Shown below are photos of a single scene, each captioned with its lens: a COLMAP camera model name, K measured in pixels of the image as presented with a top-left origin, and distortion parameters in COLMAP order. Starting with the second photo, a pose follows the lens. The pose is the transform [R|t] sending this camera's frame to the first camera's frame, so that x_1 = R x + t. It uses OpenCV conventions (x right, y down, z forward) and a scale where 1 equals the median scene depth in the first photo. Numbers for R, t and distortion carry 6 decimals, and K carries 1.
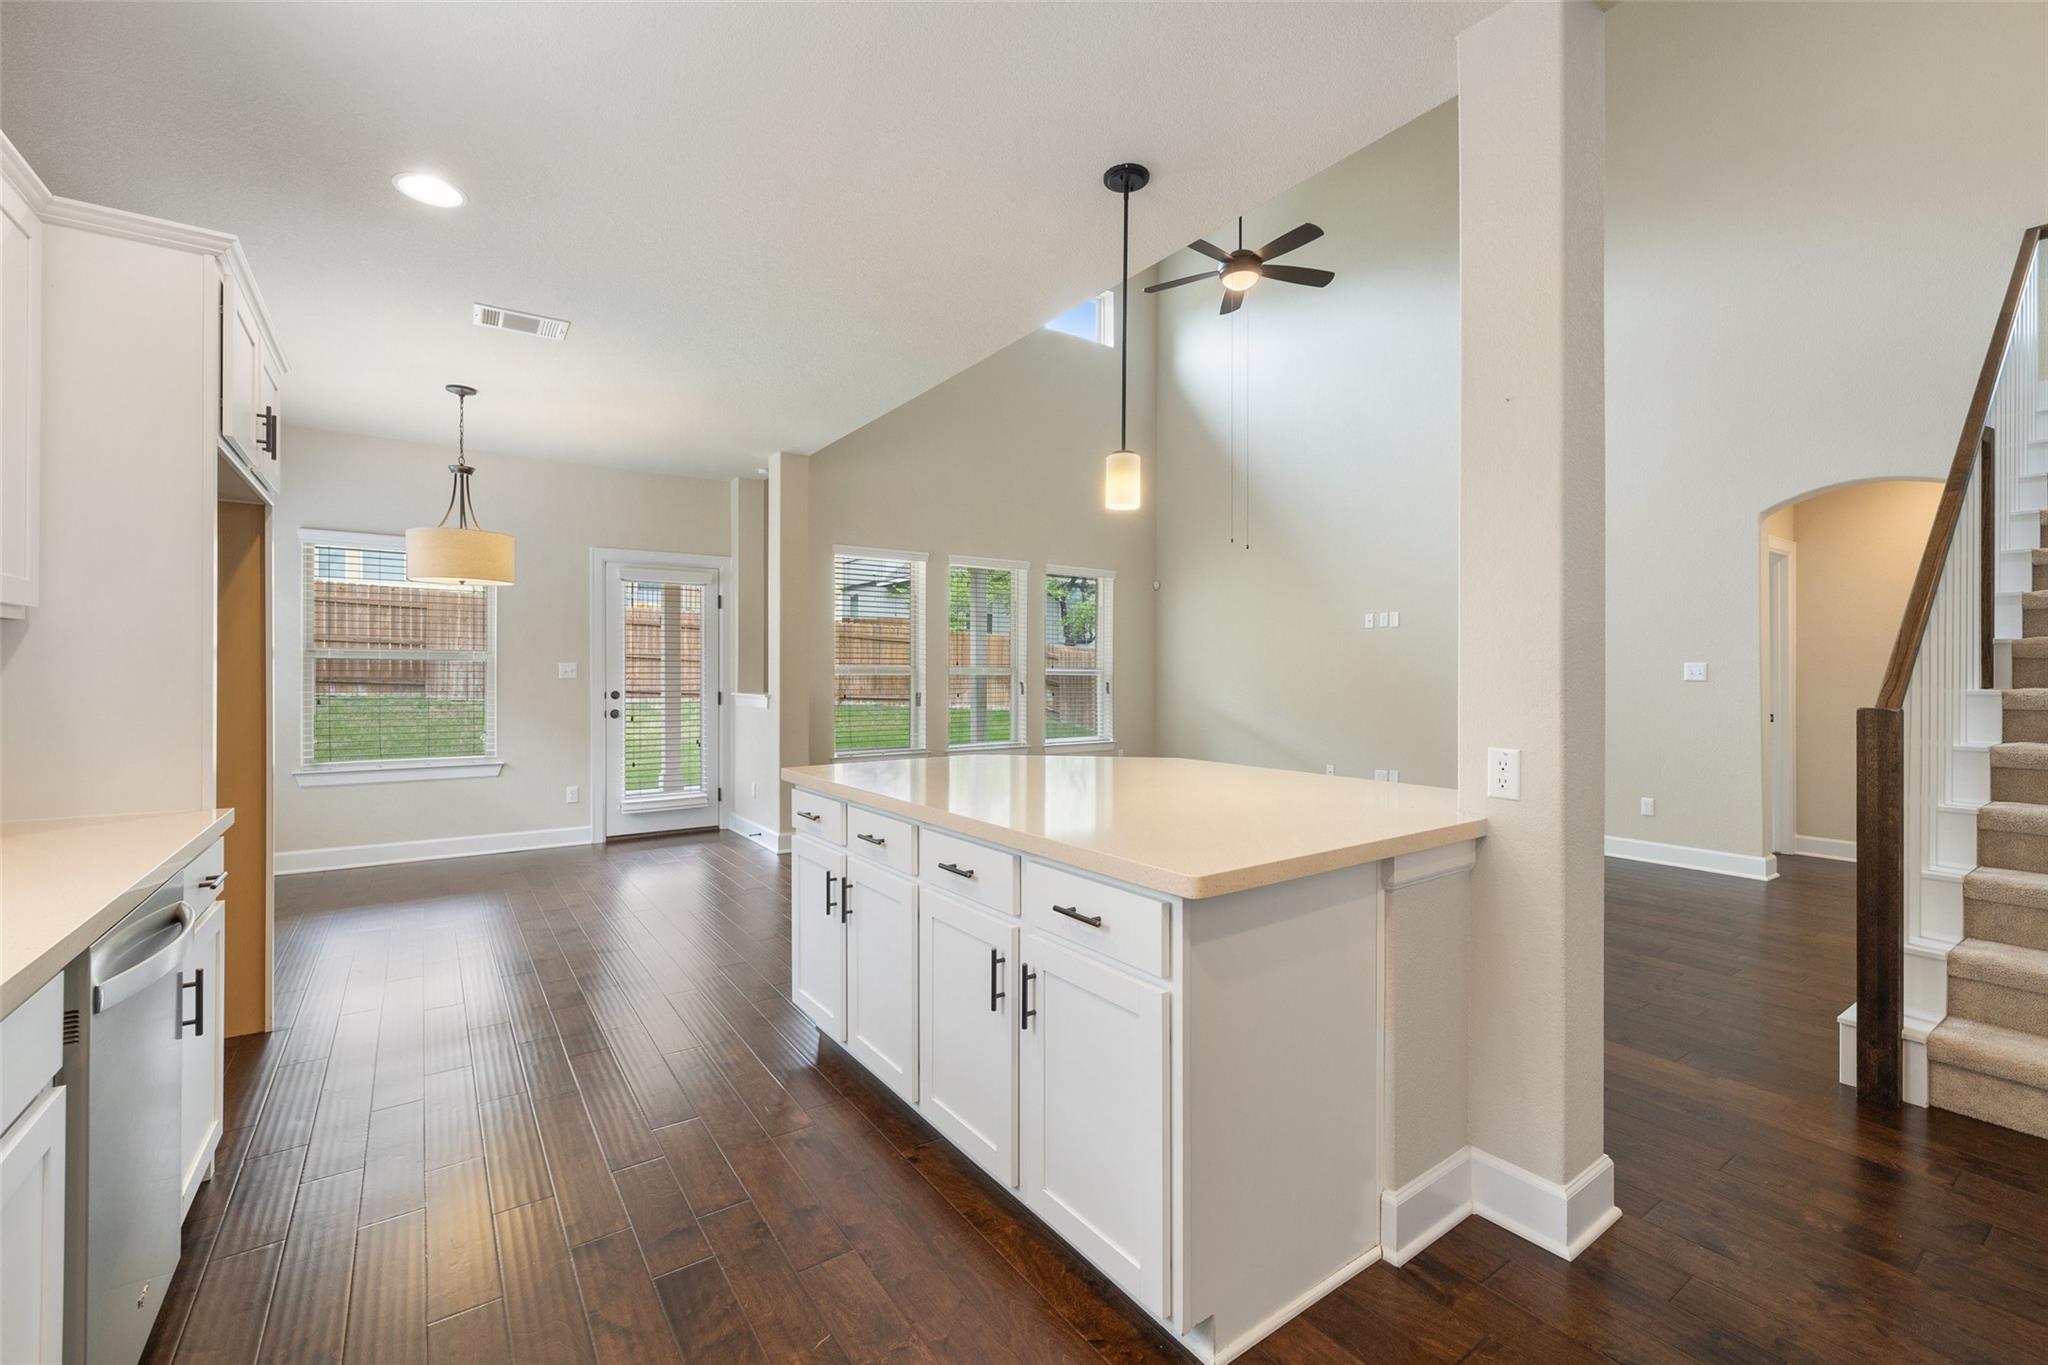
lens RADIAL K [[875.2, 0, 1026.1], [0, 875.2, 671.8], [0, 0, 1]] dist [0.002883, 0.000222]
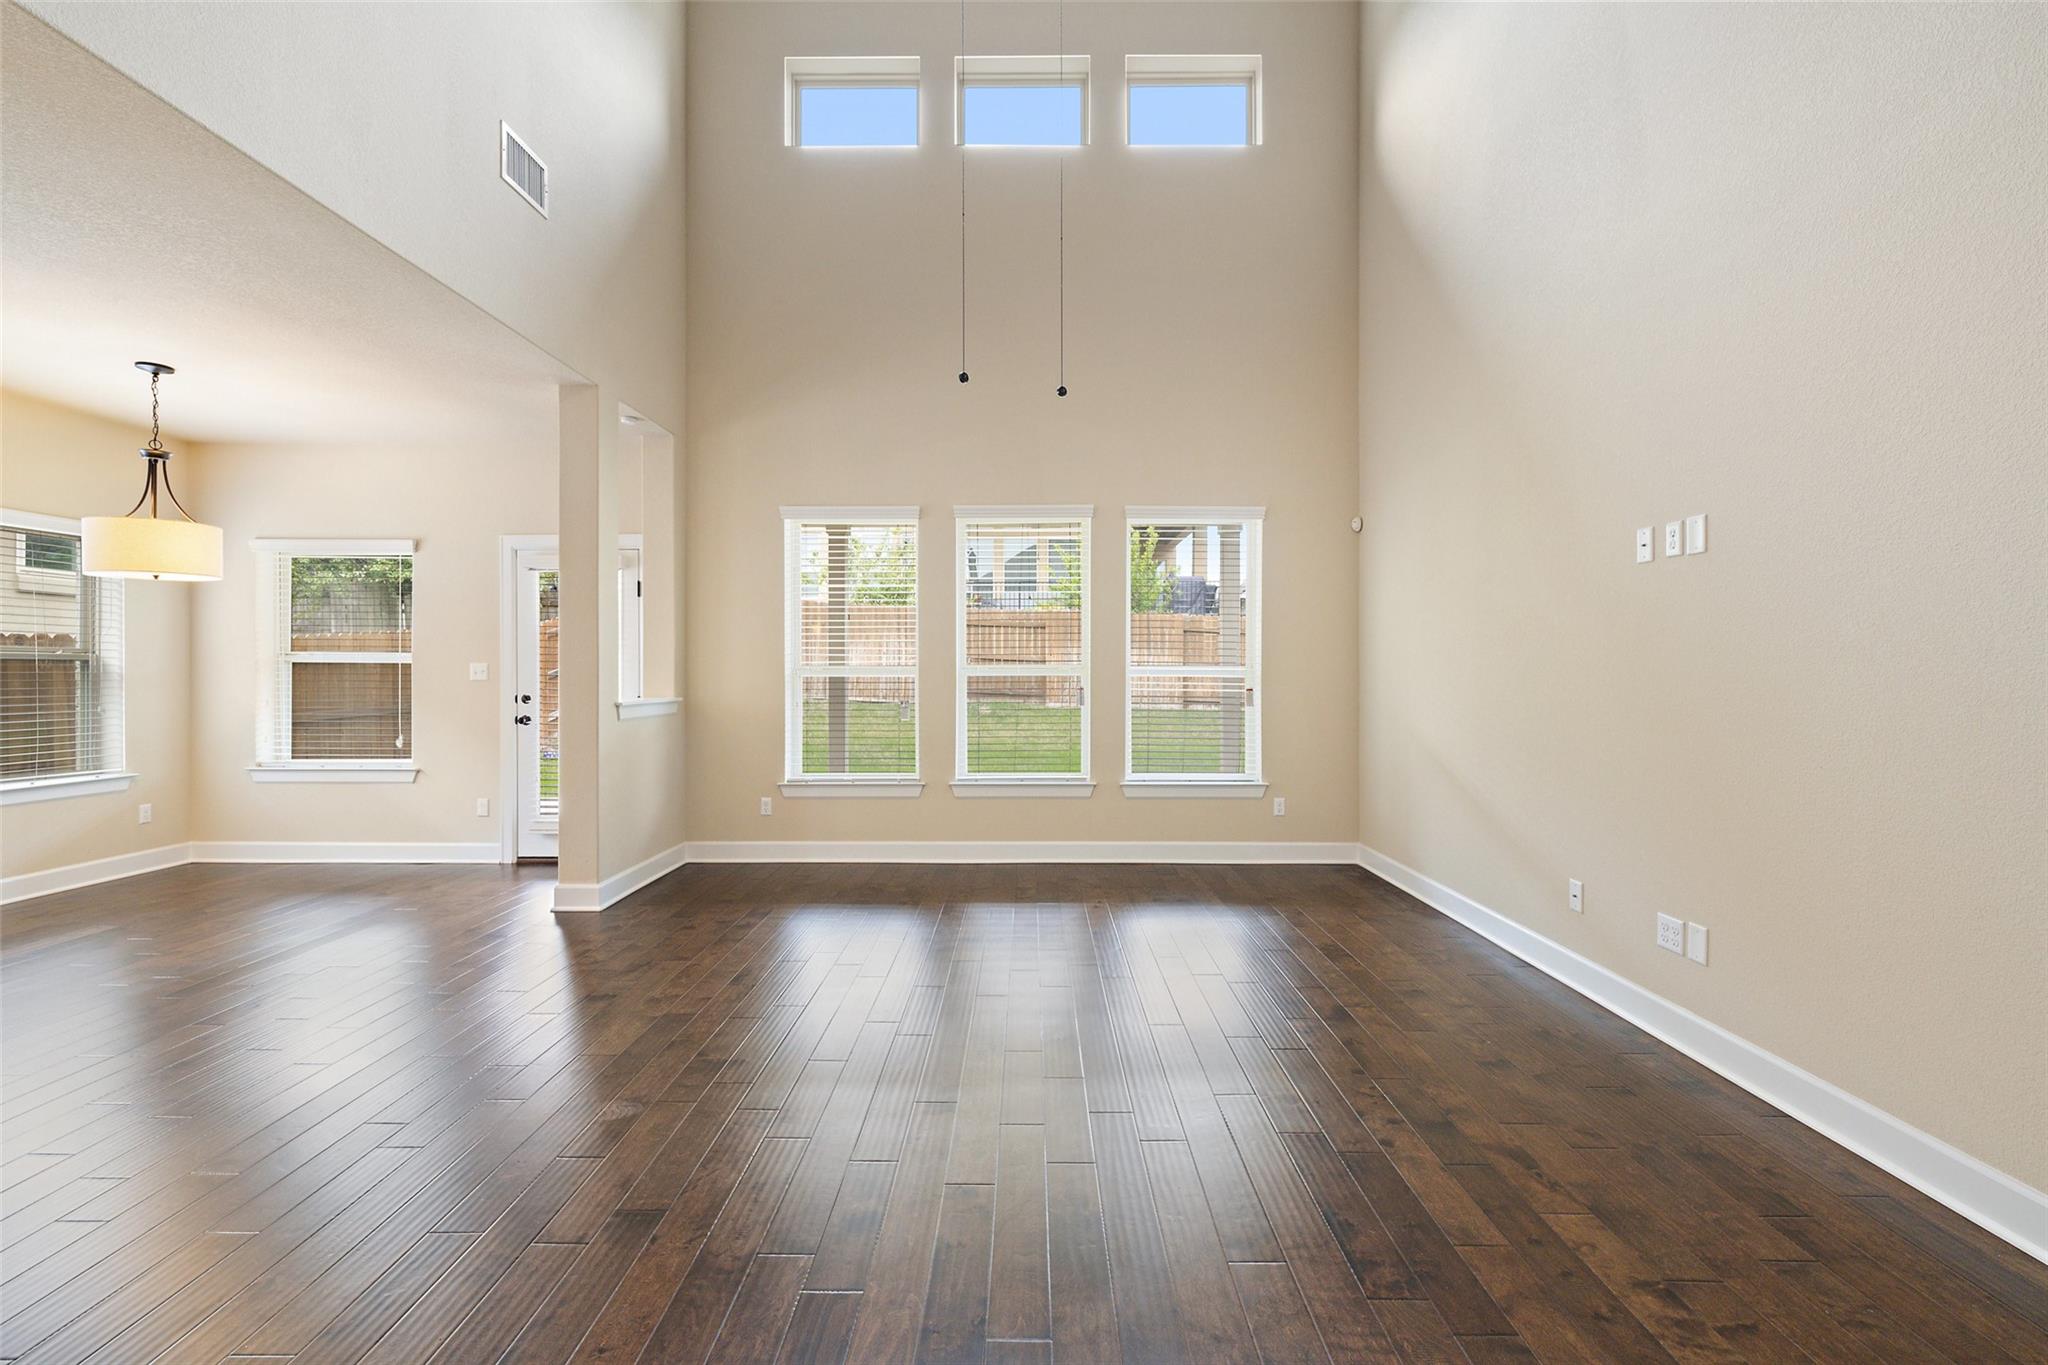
lens RADIAL K [[862.6, 0, 1021.1], [0, 862.6, 671.3], [0, 0, 1]] dist [0.001349, 0.000225]
pose [[0.810027, -0.003196, -0.586383, 0.466563], [0.002963, 0.999995, -0.001357, 0.000645], [0.586384, -0.000638, 0.810033, 0.594267]]
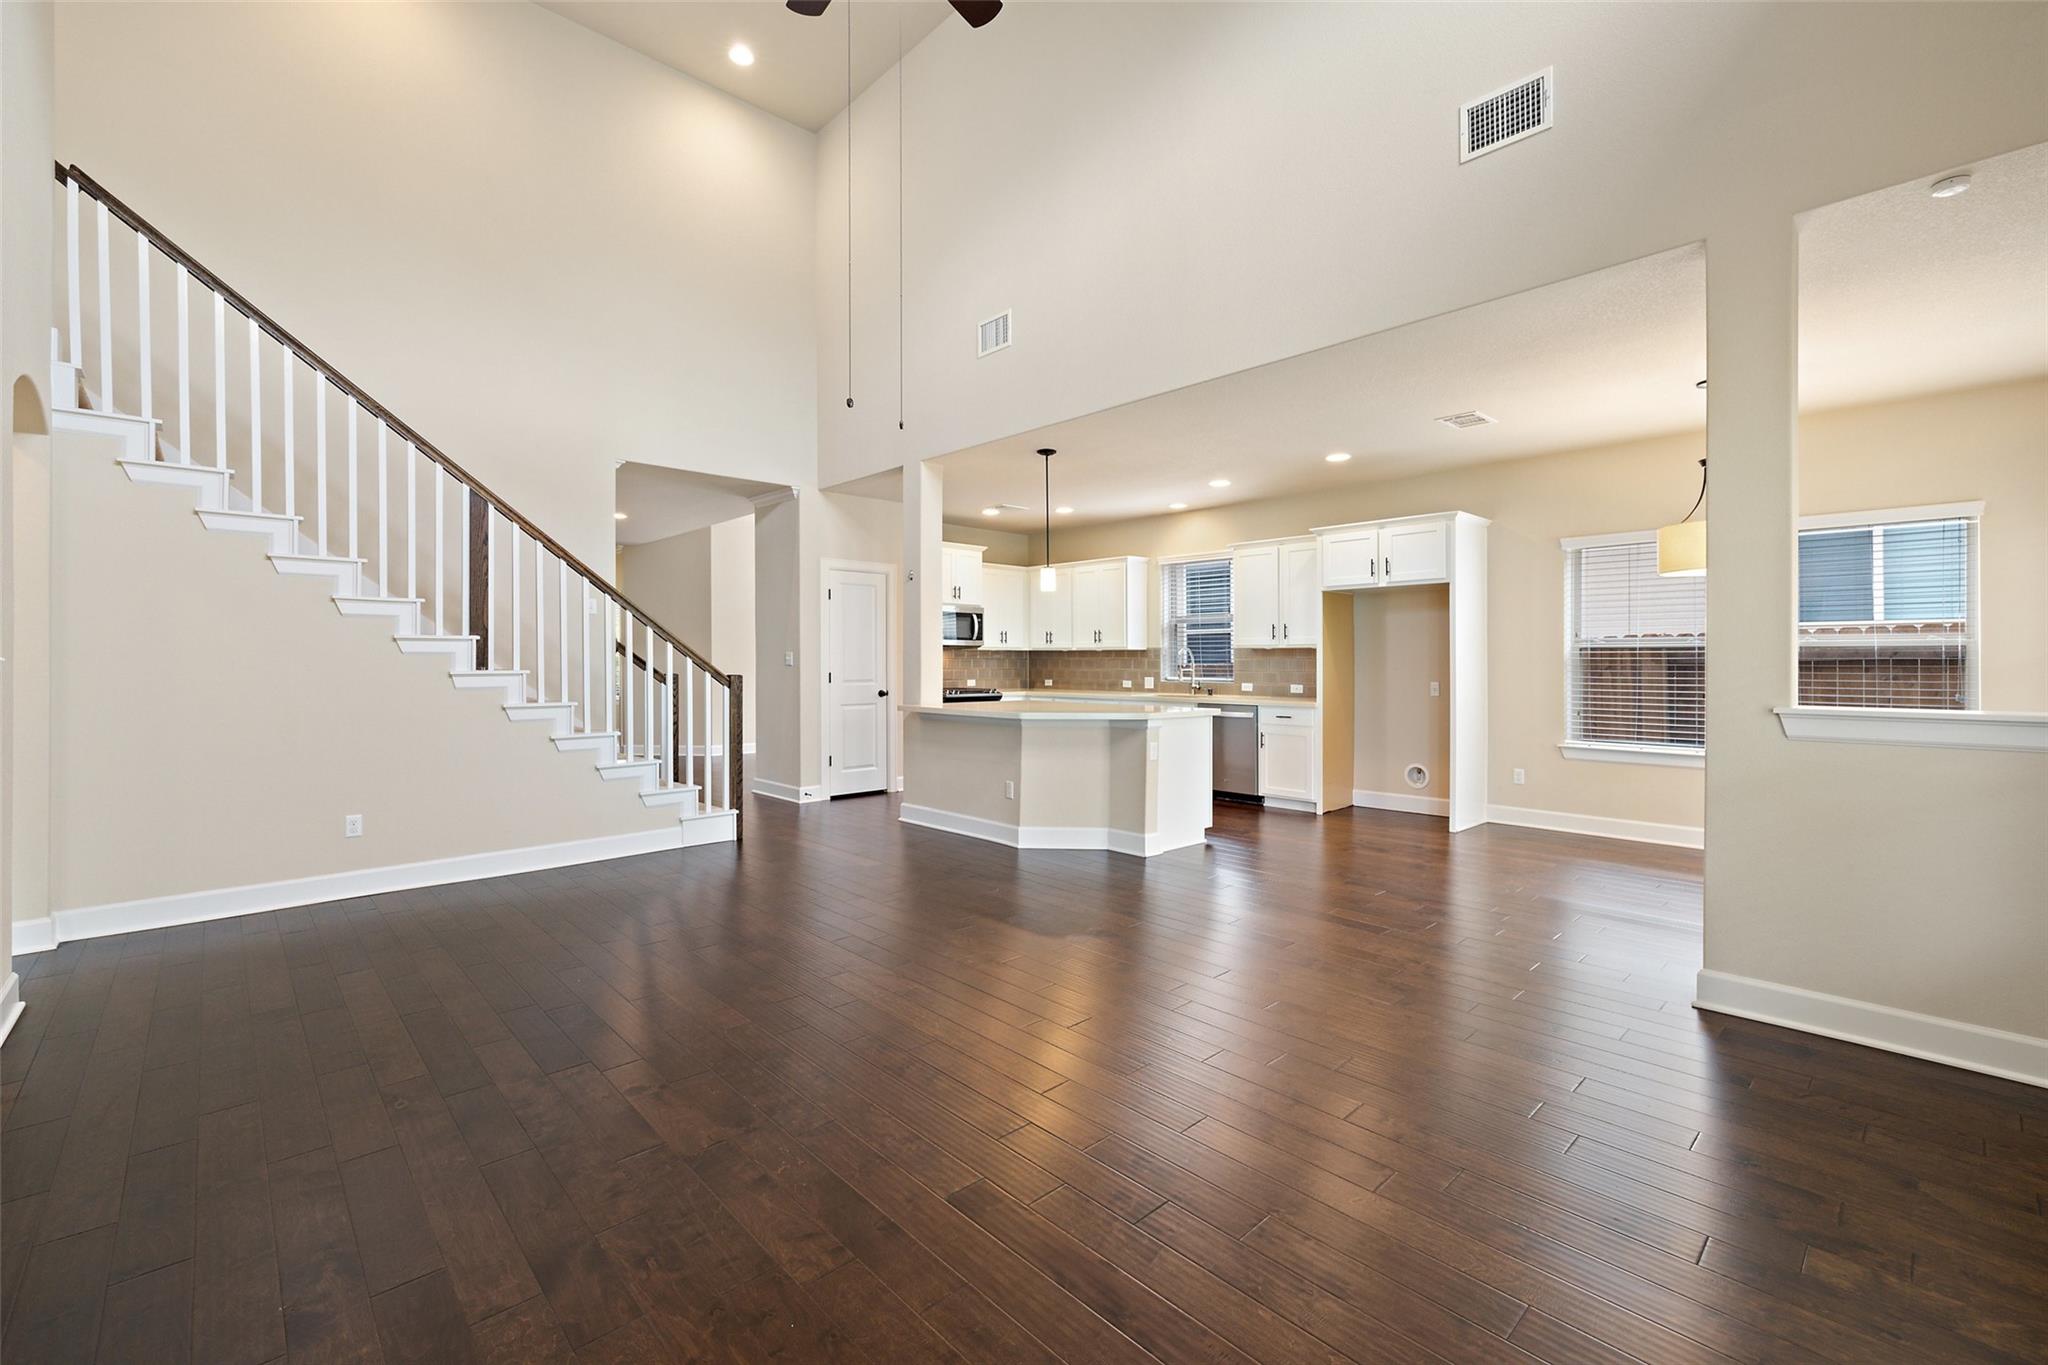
lens RADIAL K [[863.5, 0, 1022.7], [0, 863.5, 666.7], [0, 0, 1]] dist [0.001317, 0.000177]
pose [[-0.990701, -0.000669, -0.136054, 0.209724], [-0.001502, 0.999981, 0.006020, 0.001789], [0.136047, 0.006168, -0.990683, 1.408789]]
